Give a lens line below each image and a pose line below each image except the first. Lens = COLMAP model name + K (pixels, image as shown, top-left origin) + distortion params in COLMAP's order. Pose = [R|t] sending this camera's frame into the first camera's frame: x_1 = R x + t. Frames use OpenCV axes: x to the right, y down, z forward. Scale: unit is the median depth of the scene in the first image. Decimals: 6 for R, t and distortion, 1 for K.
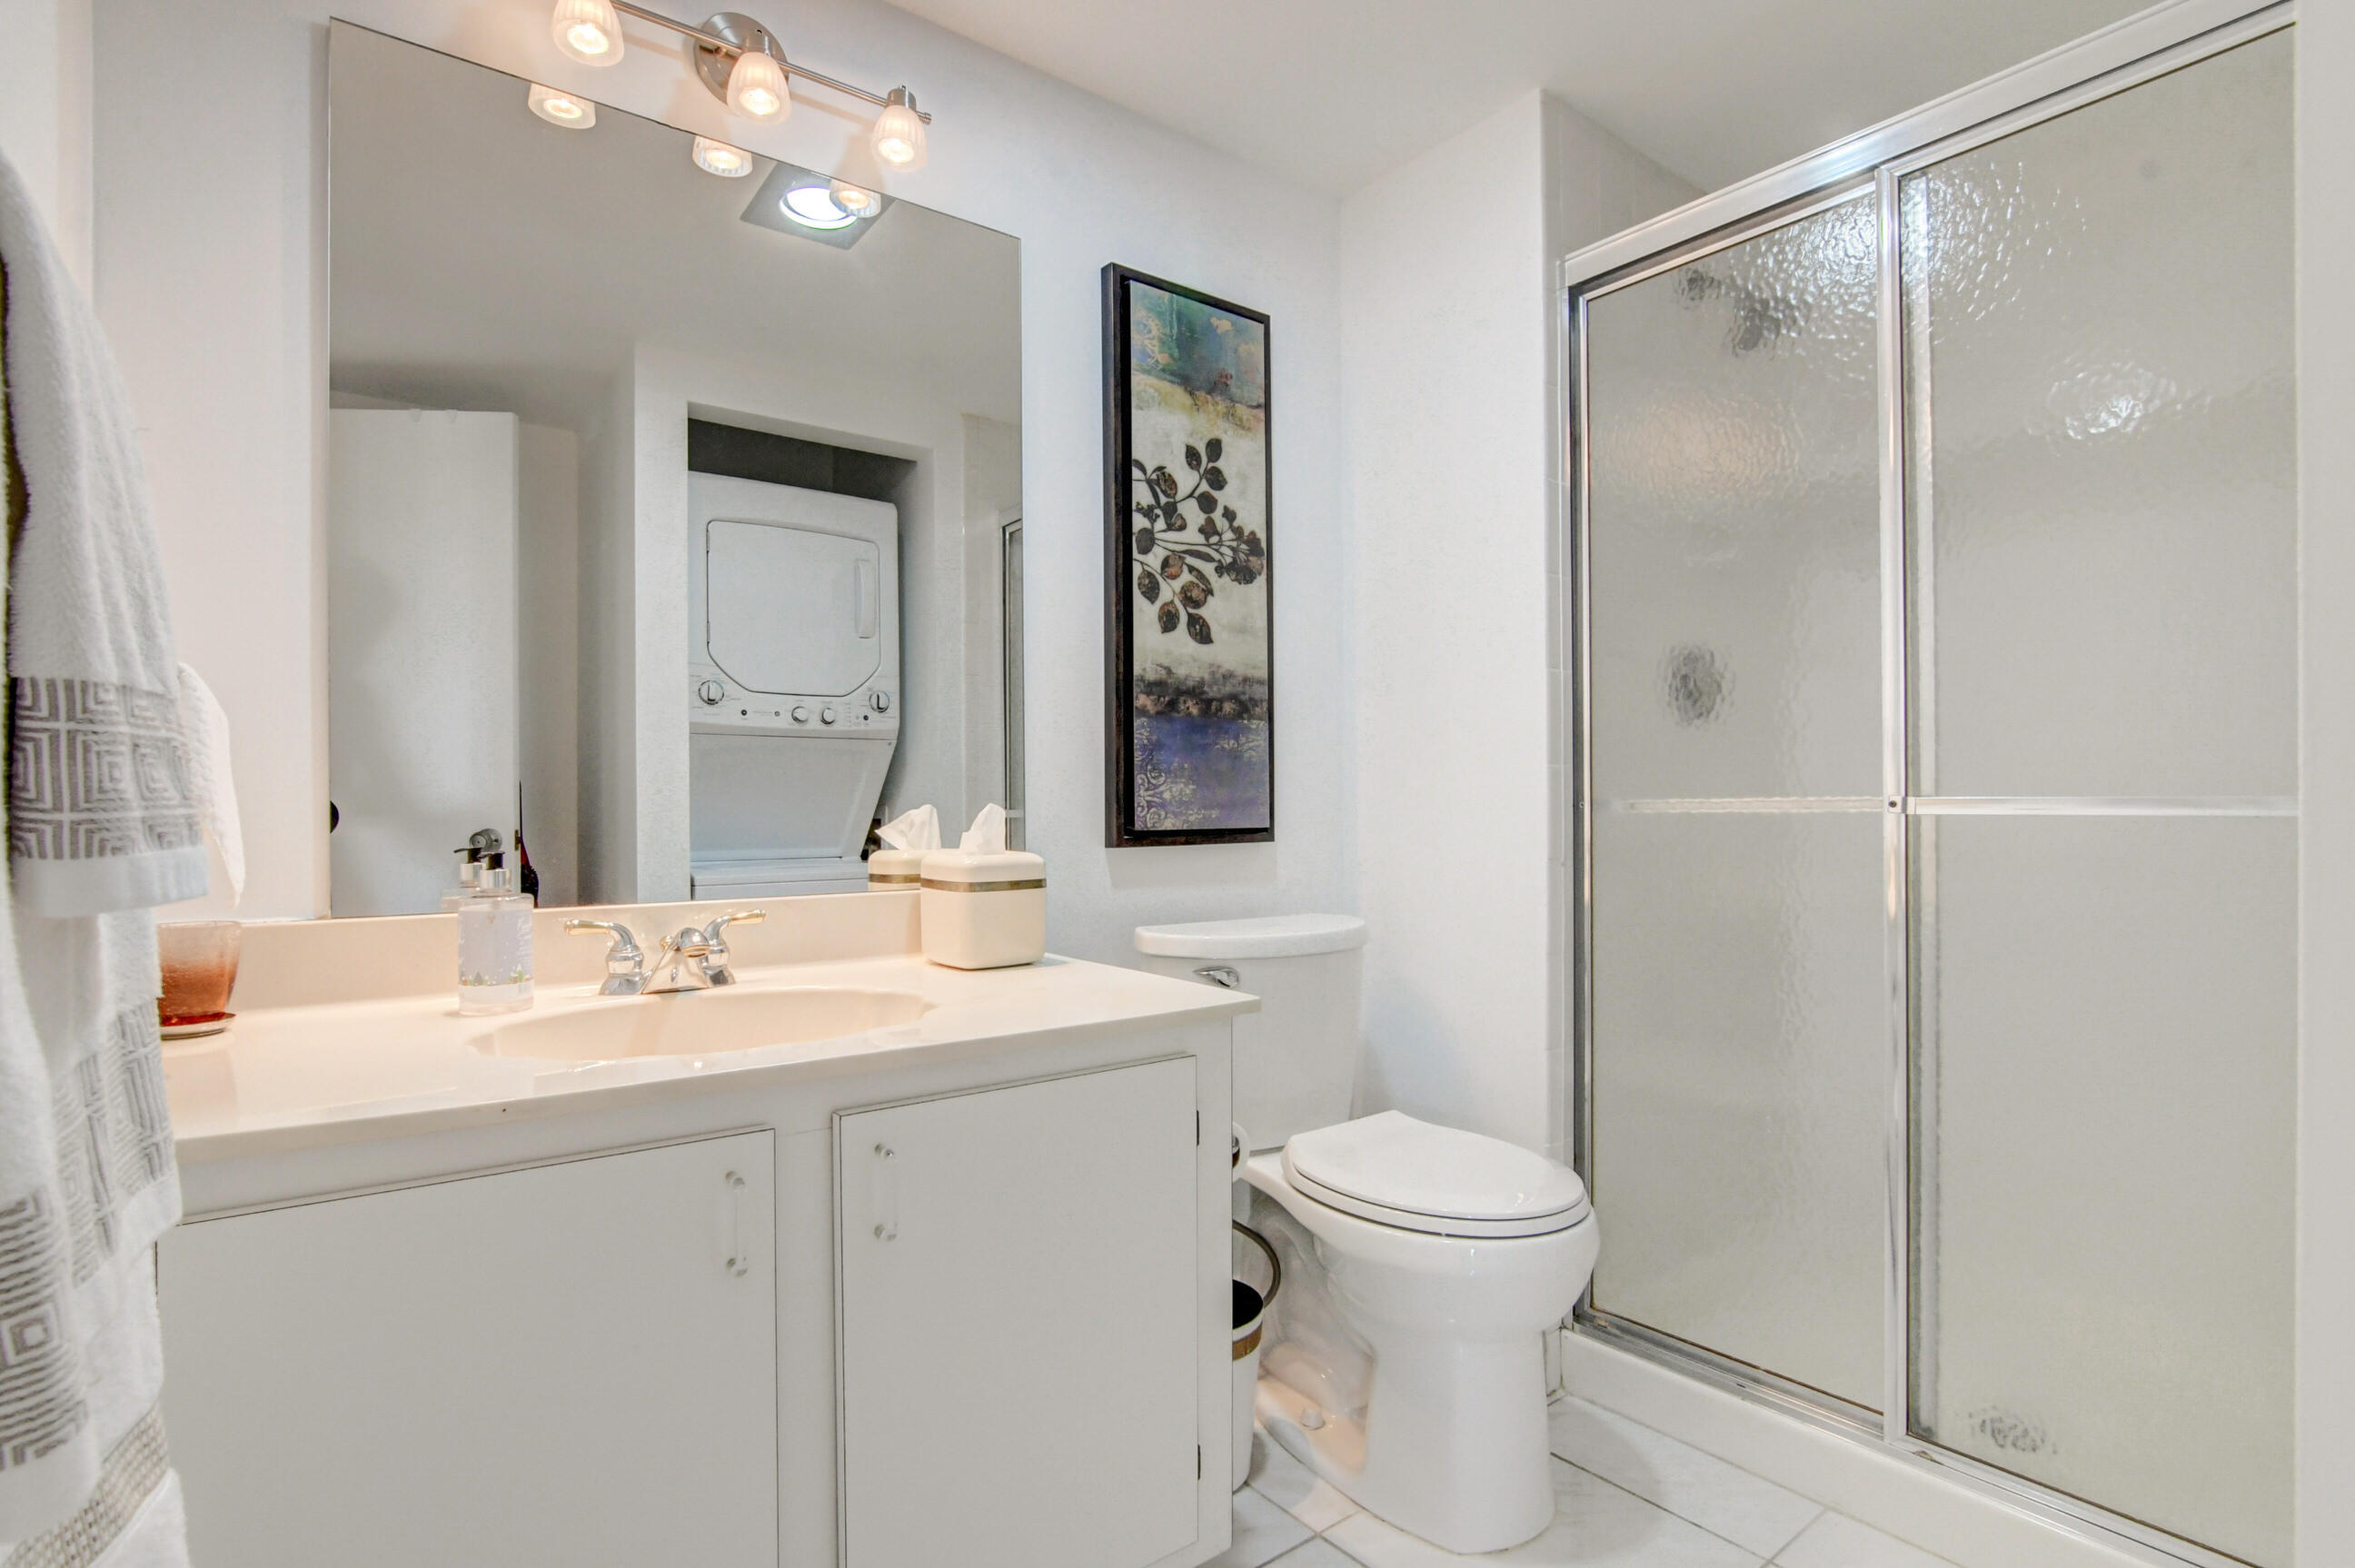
lens RADIAL K [[1140.6, 0, 1176.1], [0, 1140.6, 801.8], [0, 0, 1]] dist [-0.029793, 0.005883]
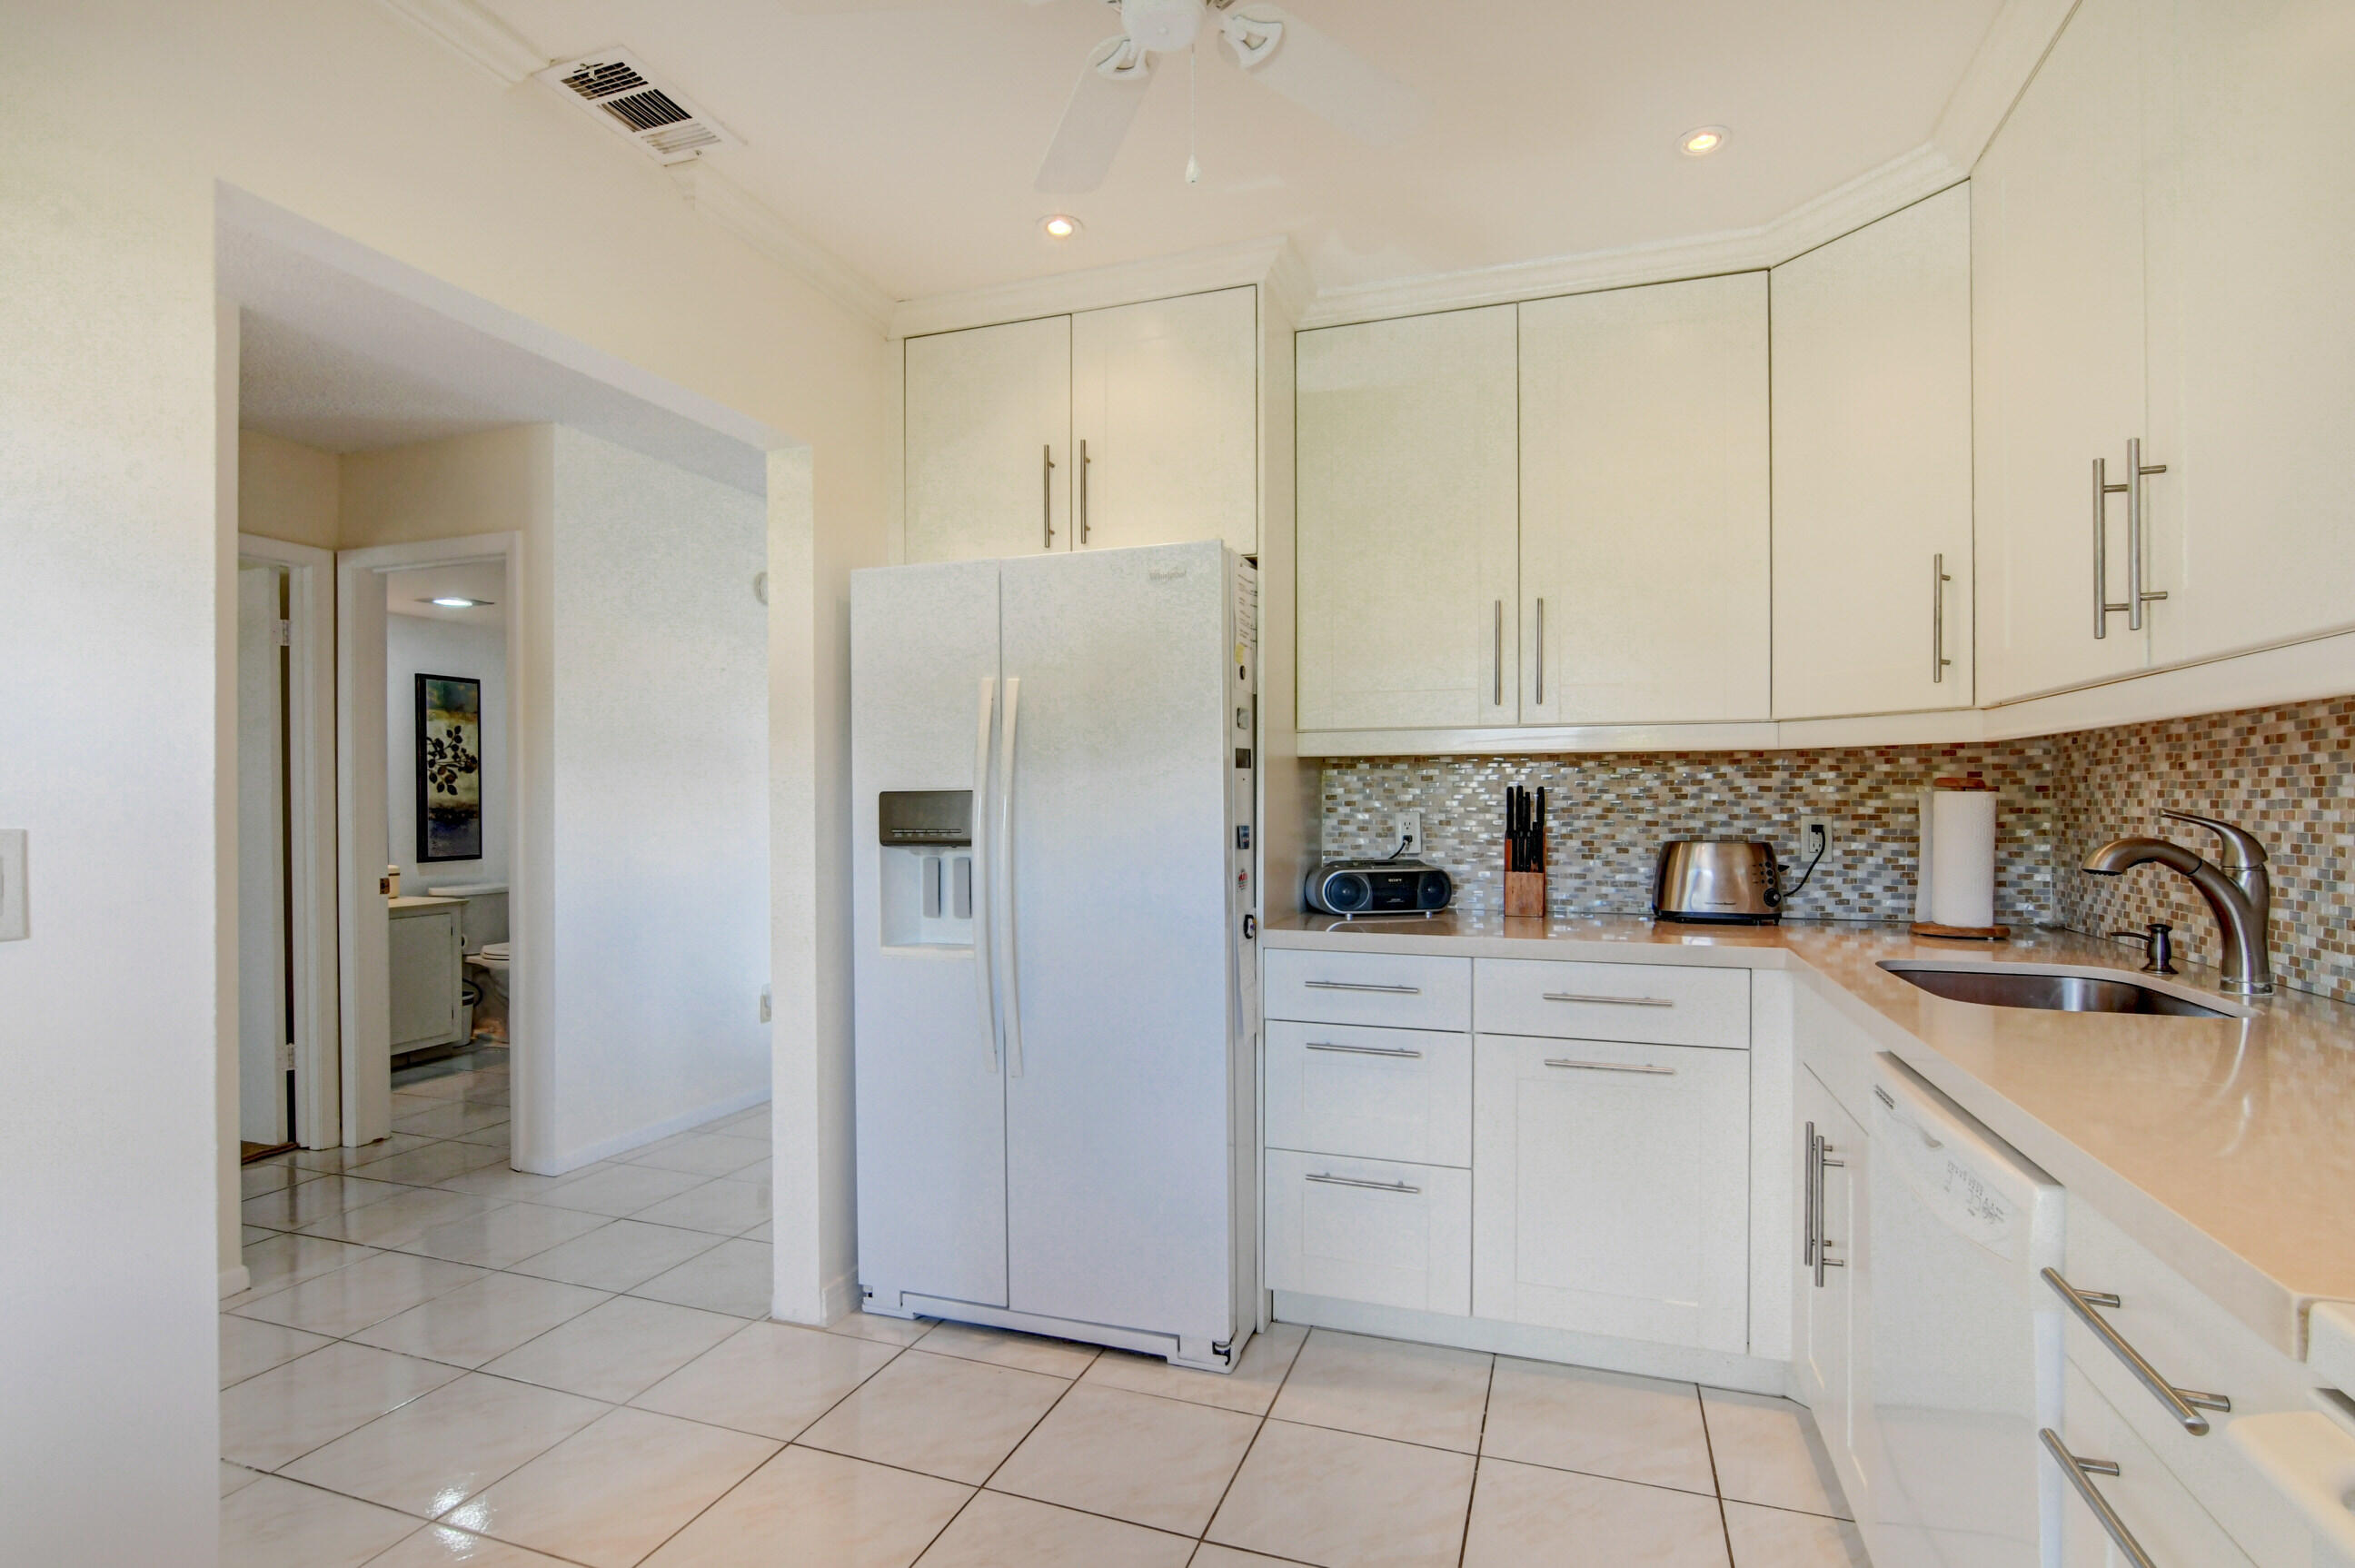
lens RADIAL K [[1140.6, 0, 1176.5], [0, 1140.6, 788.9], [0, 0, 1]] dist [-0.029793, 0.005883]
pose [[0.834963, -0.002460, 0.550301, -0.021043], [0.004199, 0.999989, -0.001901, -0.141201], [-0.550291, 0.003898, 0.834964, -2.570751]]
